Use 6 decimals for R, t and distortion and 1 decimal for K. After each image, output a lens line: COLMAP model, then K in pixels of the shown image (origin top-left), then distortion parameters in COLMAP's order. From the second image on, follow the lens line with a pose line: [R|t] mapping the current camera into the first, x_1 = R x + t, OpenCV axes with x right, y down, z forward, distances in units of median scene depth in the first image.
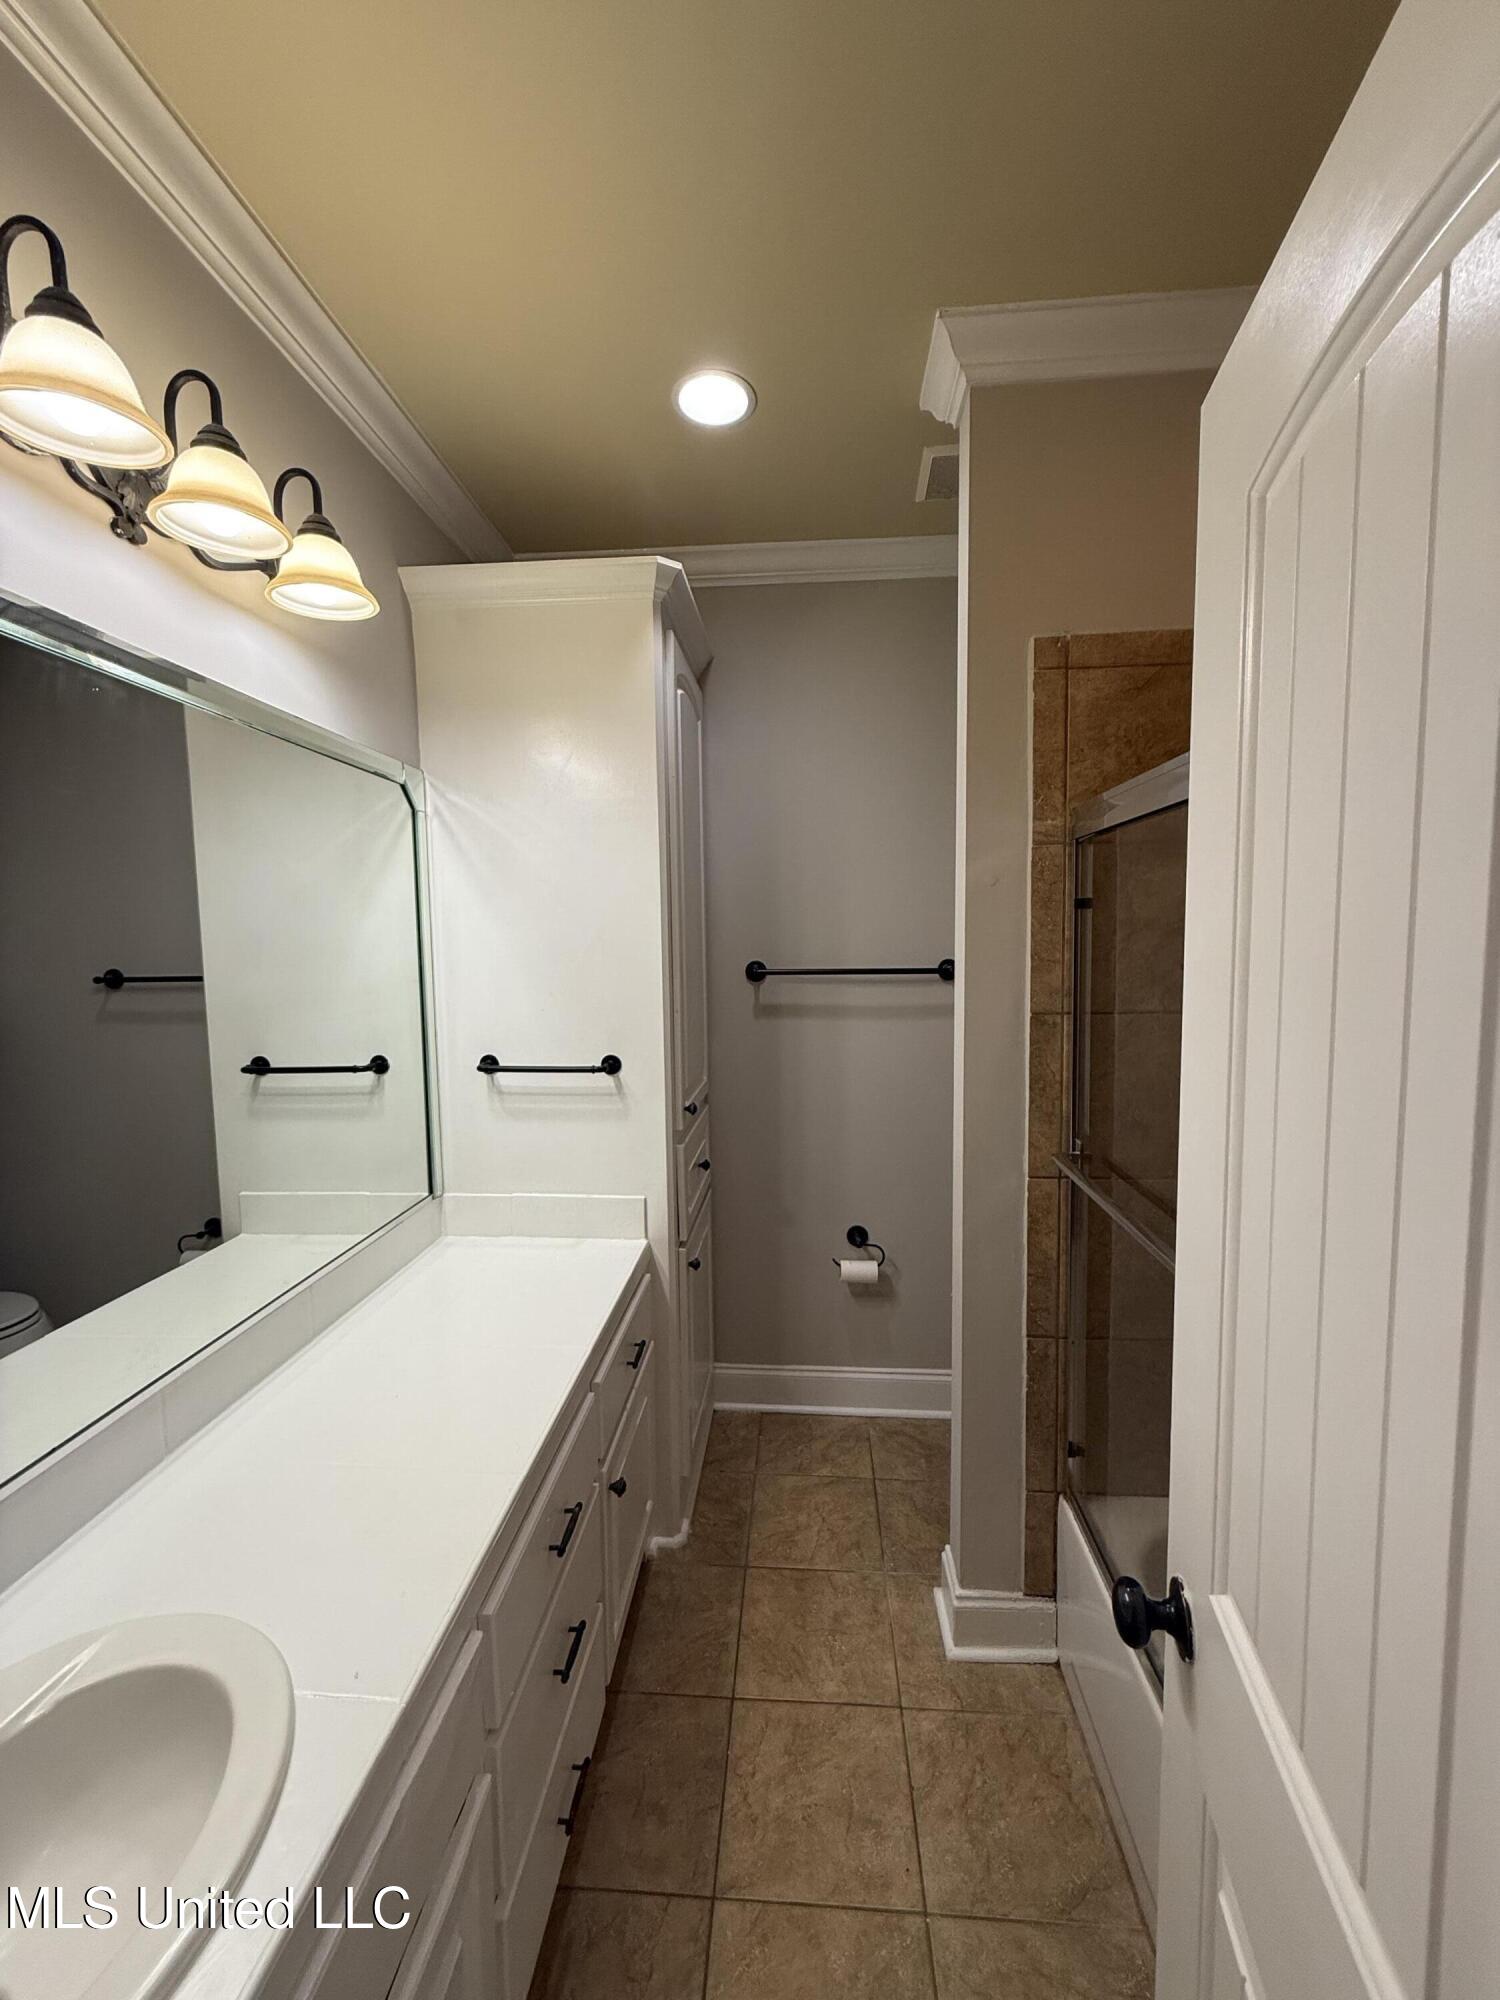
lens RADIAL K [[791.6, 0, 739.8], [0, 791.6, 1006.3], [0, 0, 1]] dist [-0.000287, -0.000066]
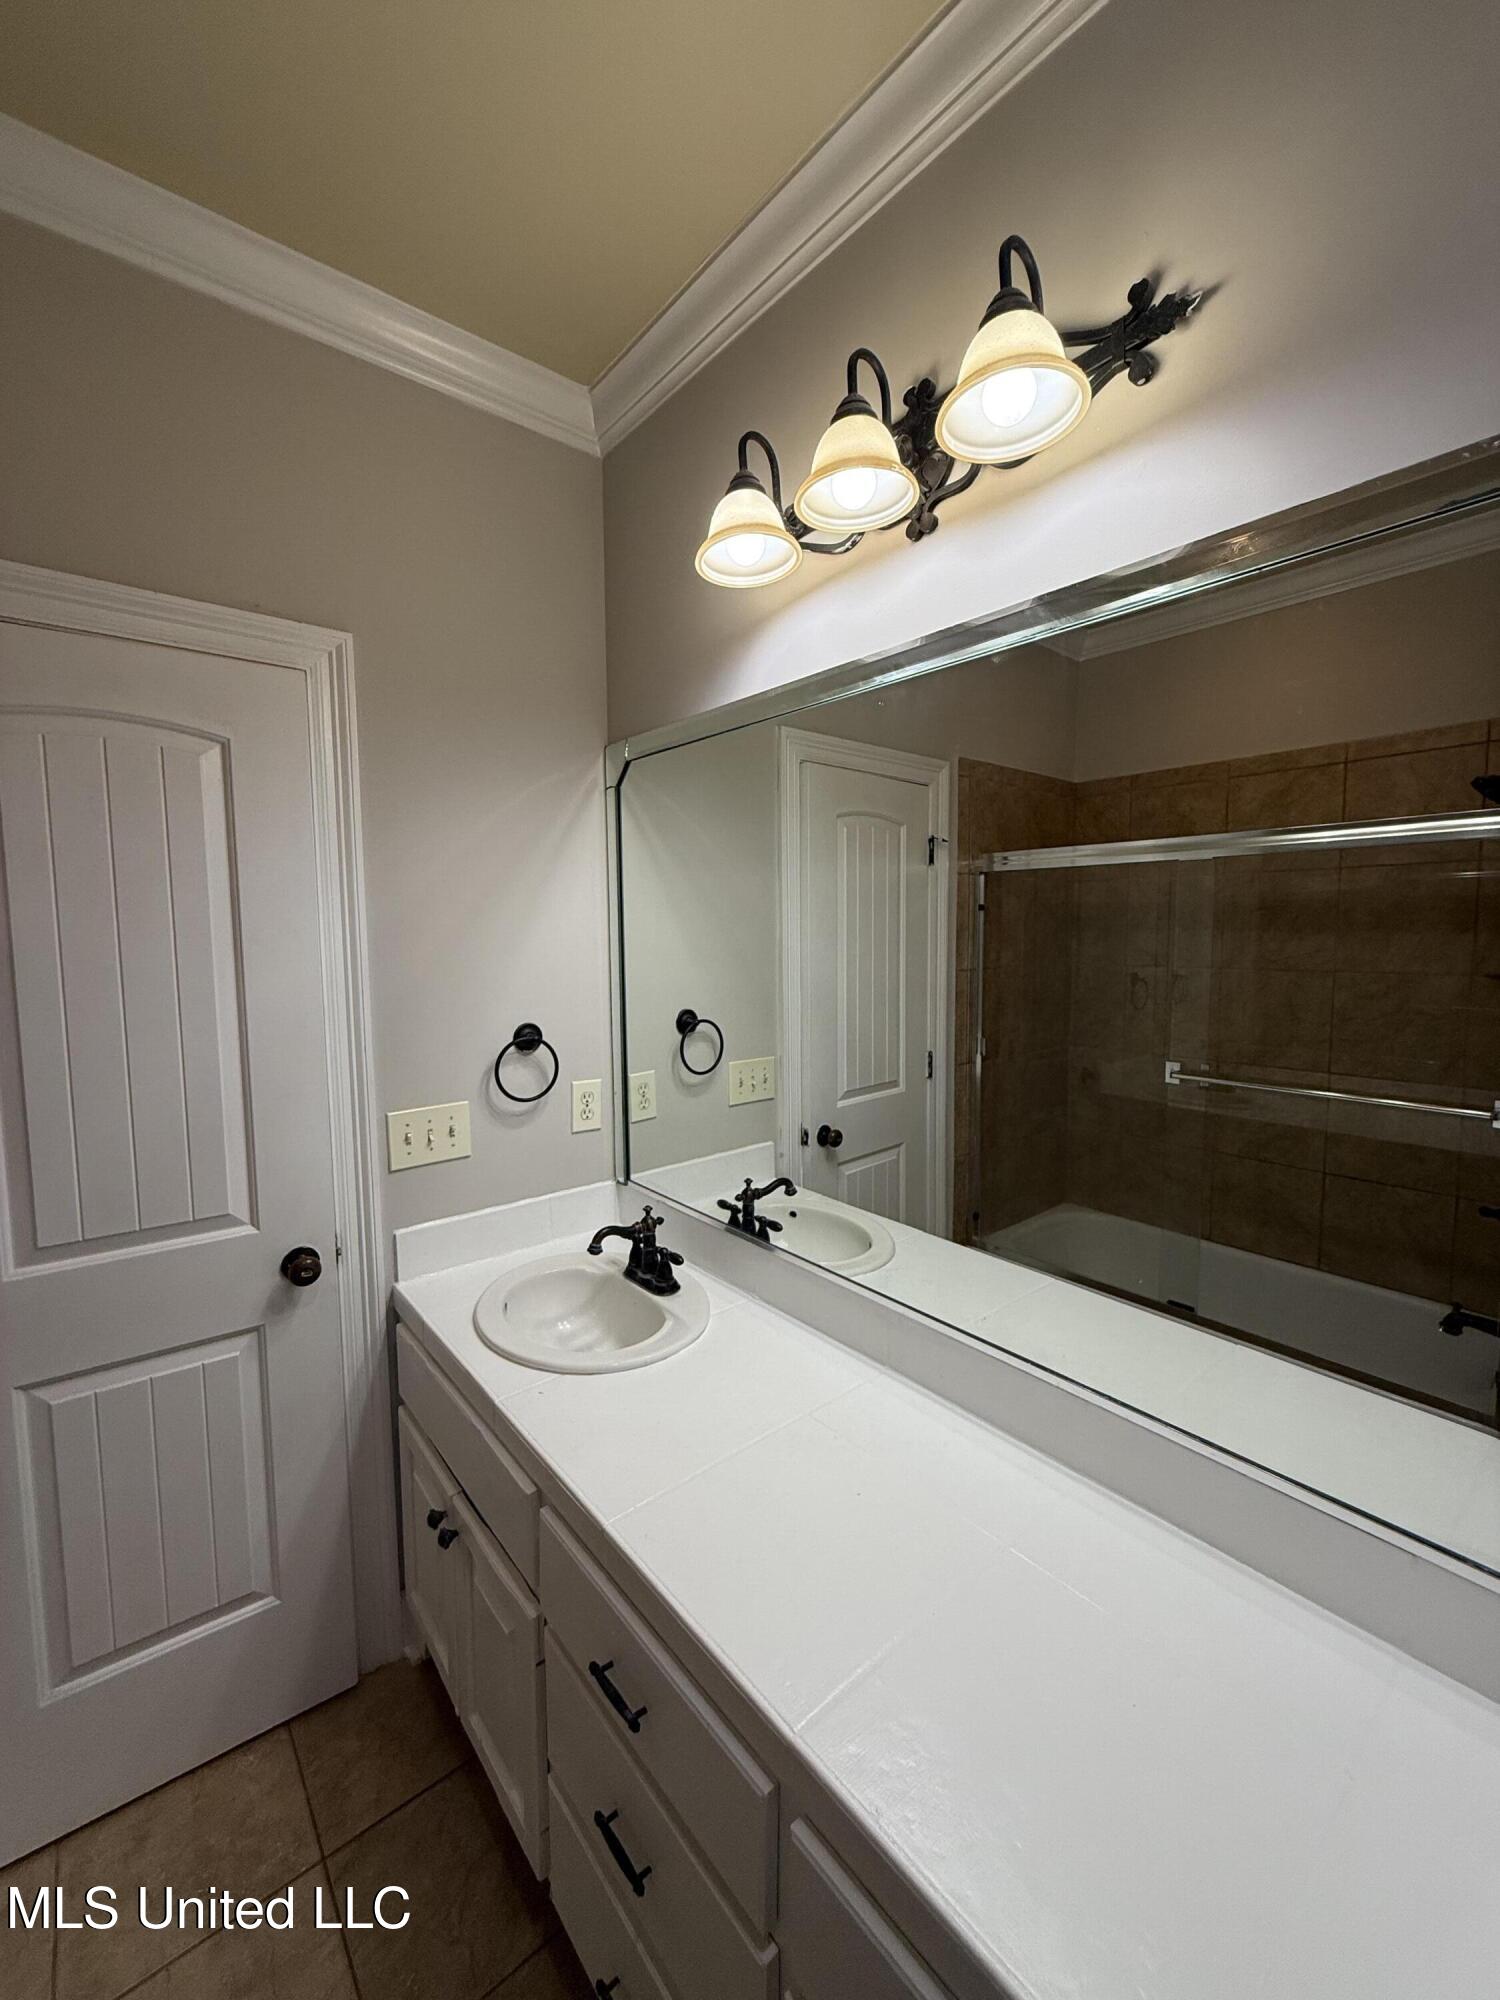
lens RADIAL K [[788.7, 0, 750.0], [0, 788.7, 1000.0], [0, 0, 1]] dist [-0.008951, 0.000161]
pose [[-0.719496, 0.086501, -0.689089, 0.150118], [-0.047404, 0.983782, 0.172990, -0.135763], [0.692877, 0.157131, -0.703727, 1.514674]]
